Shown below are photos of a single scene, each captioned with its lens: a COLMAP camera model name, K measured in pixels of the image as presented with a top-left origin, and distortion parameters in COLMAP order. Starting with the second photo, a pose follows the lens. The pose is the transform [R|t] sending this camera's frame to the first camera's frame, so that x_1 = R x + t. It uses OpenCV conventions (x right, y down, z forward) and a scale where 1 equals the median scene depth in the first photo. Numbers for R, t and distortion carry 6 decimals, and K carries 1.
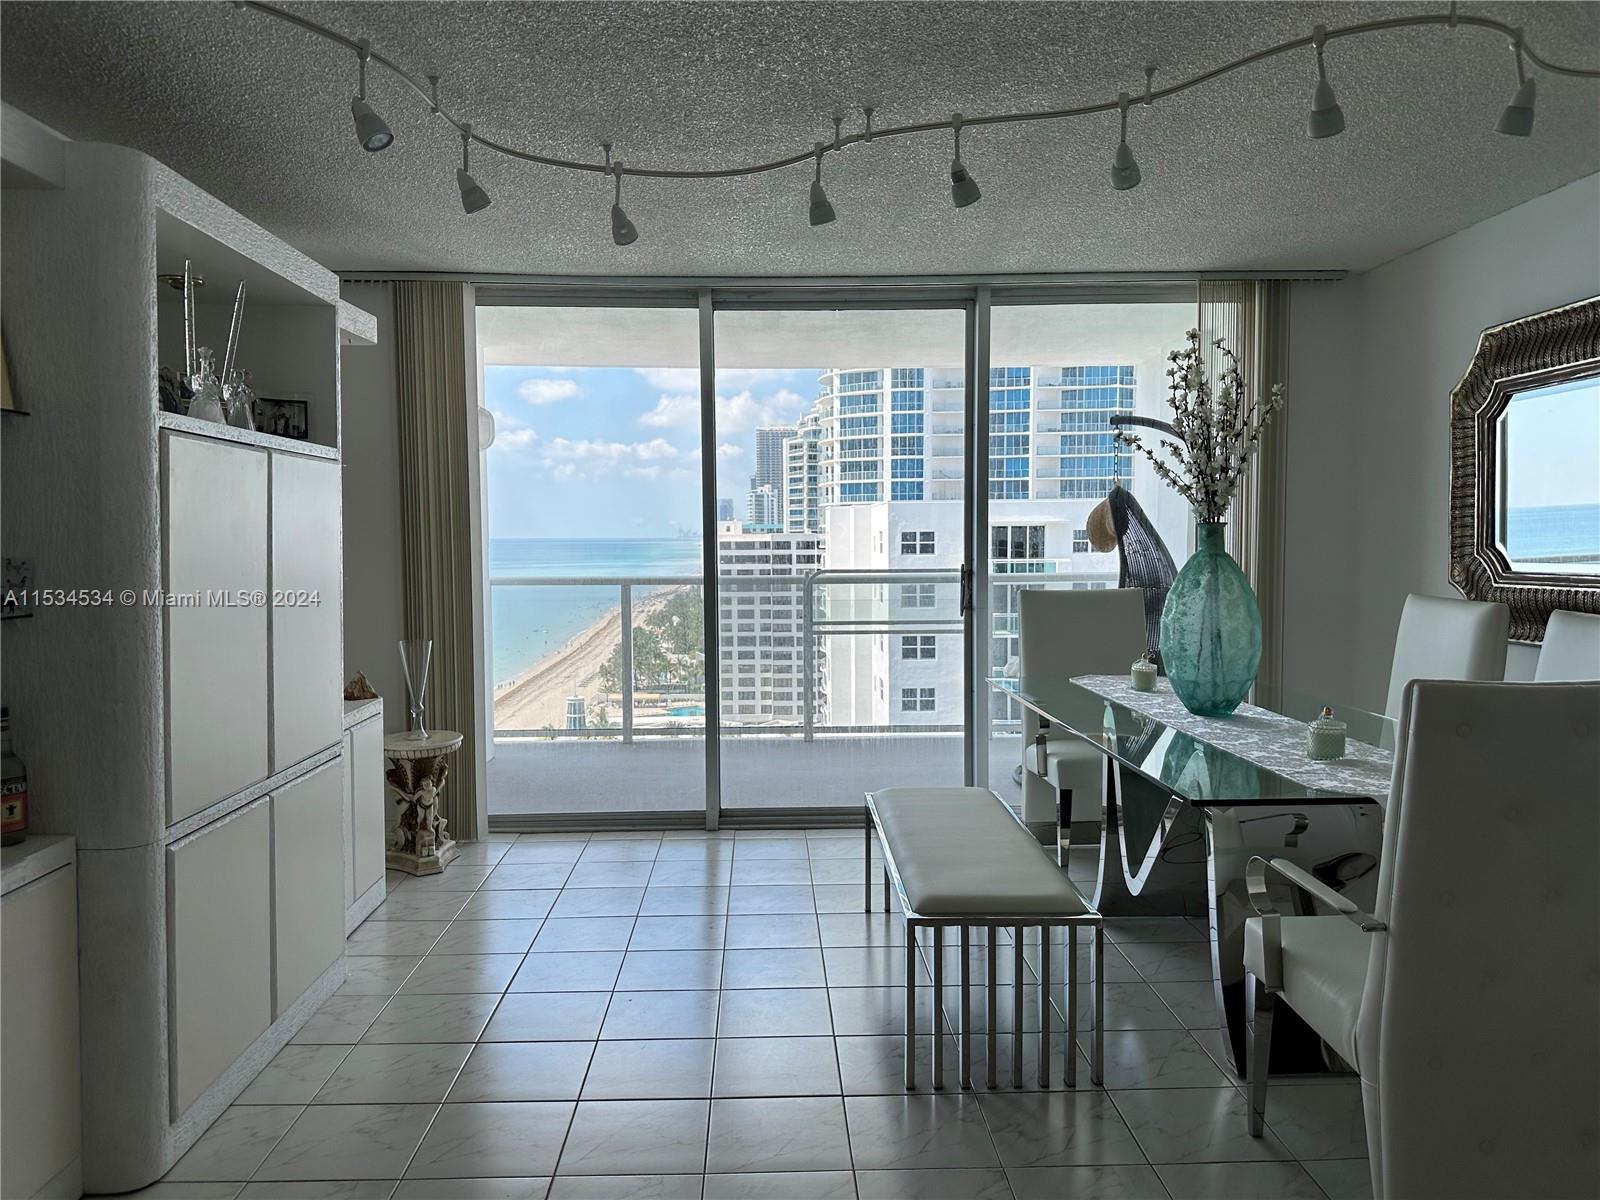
lens RADIAL K [[1127.1, 0, 794.0], [0, 1127.1, 585.5], [0, 0, 1]] dist [0.116835, -0.140952]
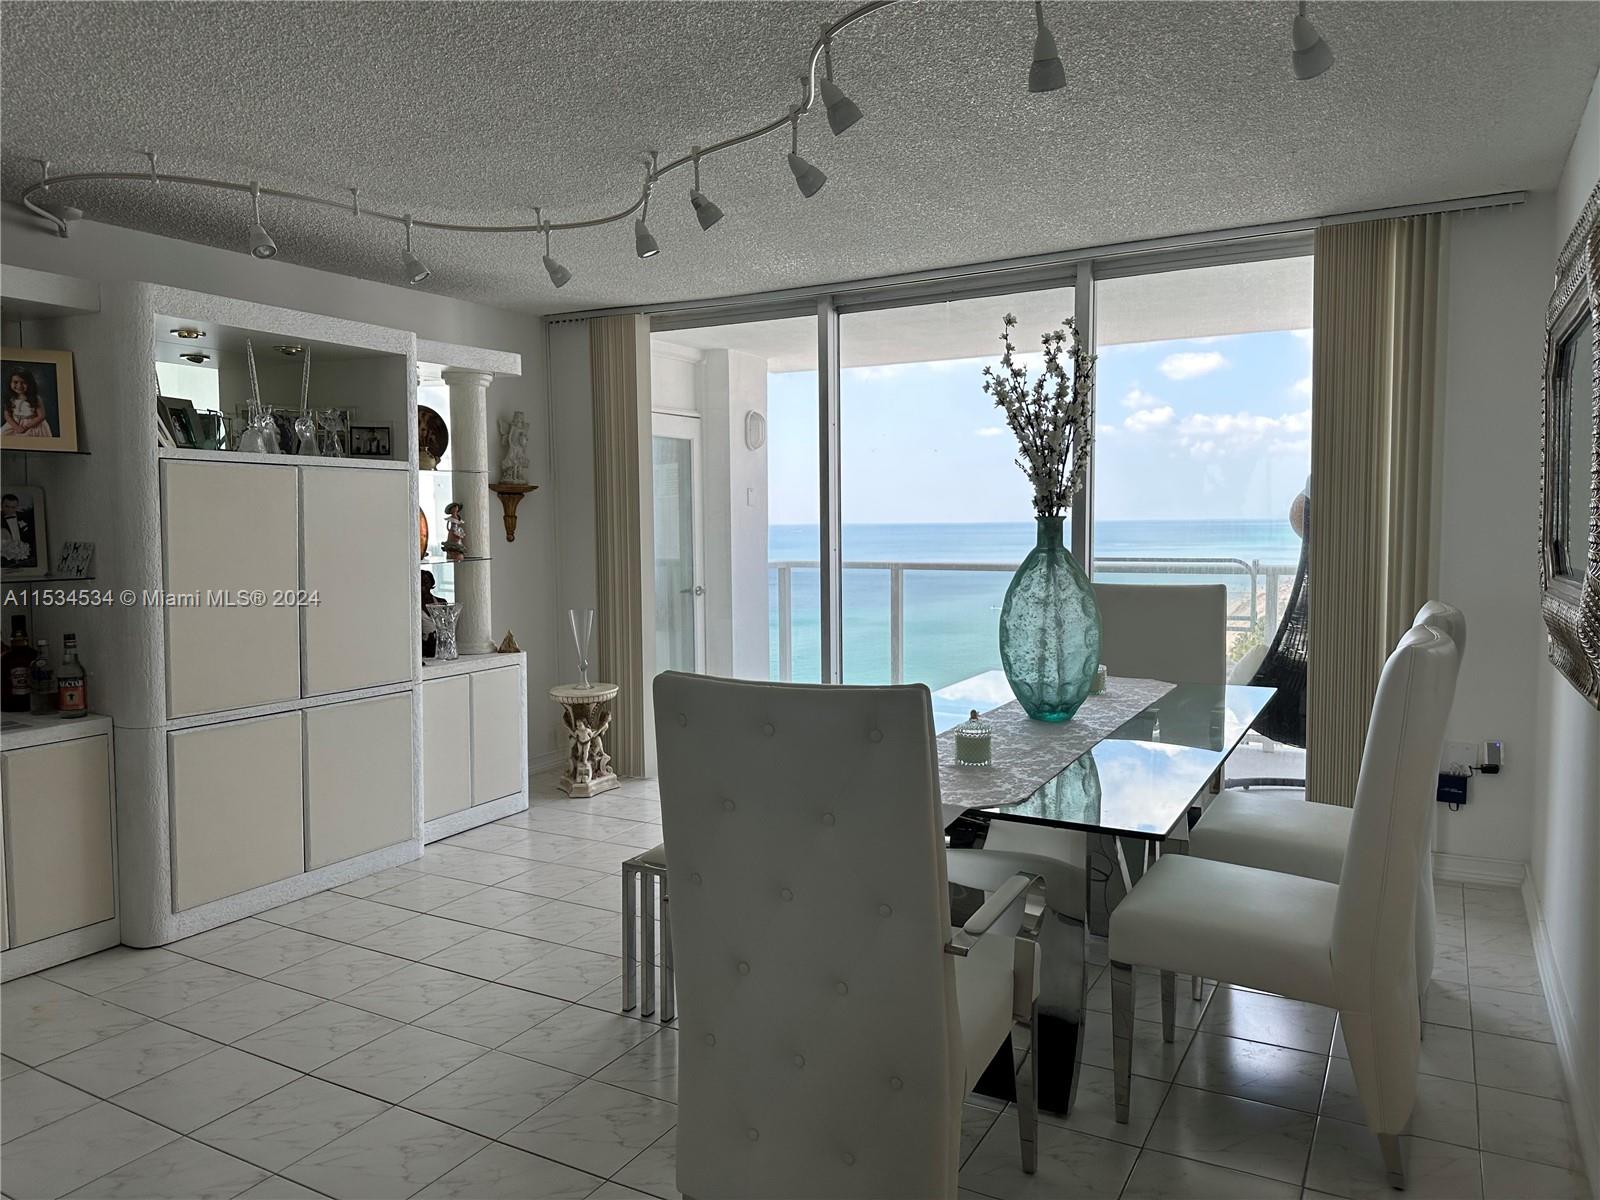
lens RADIAL K [[1127.1, 0, 794.0], [0, 1127.1, 585.5], [0, 0, 1]] dist [0.116835, -0.140952]
pose [[0.853797, 0.030811, -0.519693, 0.466786], [-0.022213, 0.999494, 0.022764, -0.010175], [0.520132, -0.007892, 0.854050, 0.062289]]
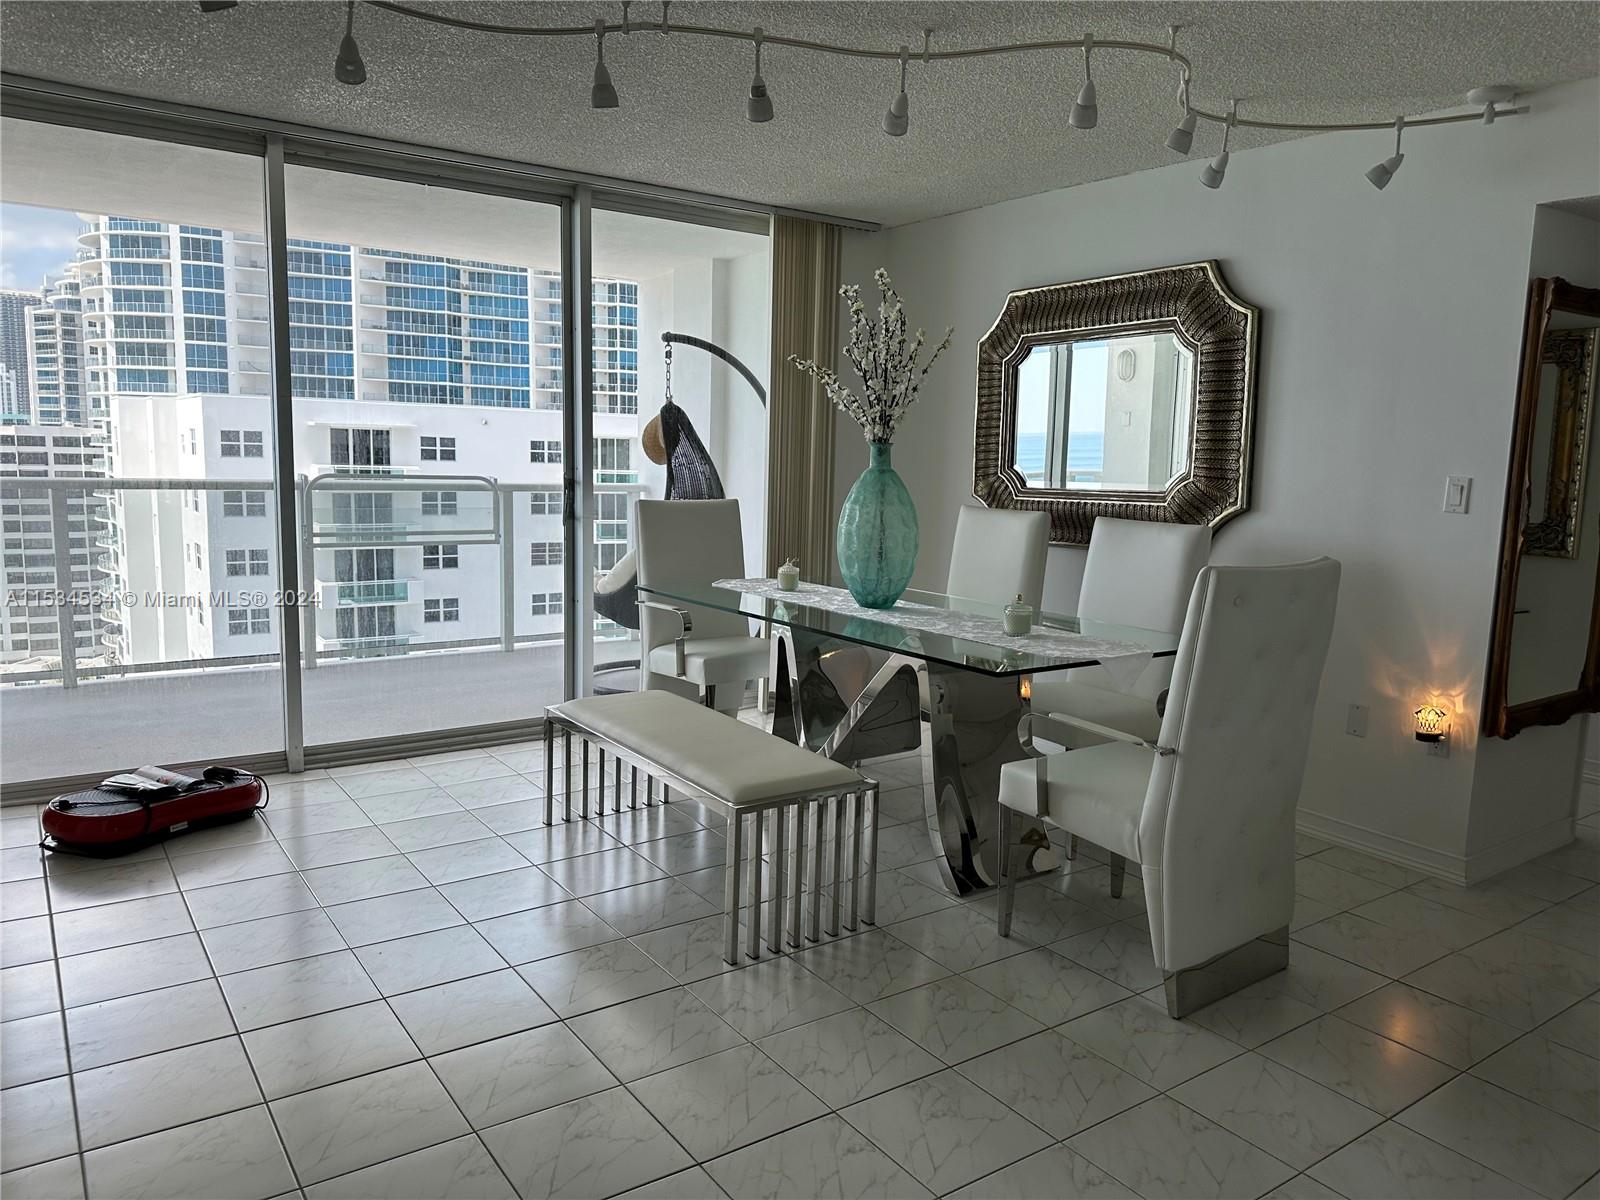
lens RADIAL K [[1138.3, 0, 797.9], [0, 1138.3, 590.4], [0, 0, 1]] dist [0.110233, -0.149035]
pose [[0.840529, -0.037256, 0.540485, -0.230313], [-0.007539, 0.996732, 0.080431, 0.001248], [-0.541715, -0.071679, 0.837501, 0.050225]]
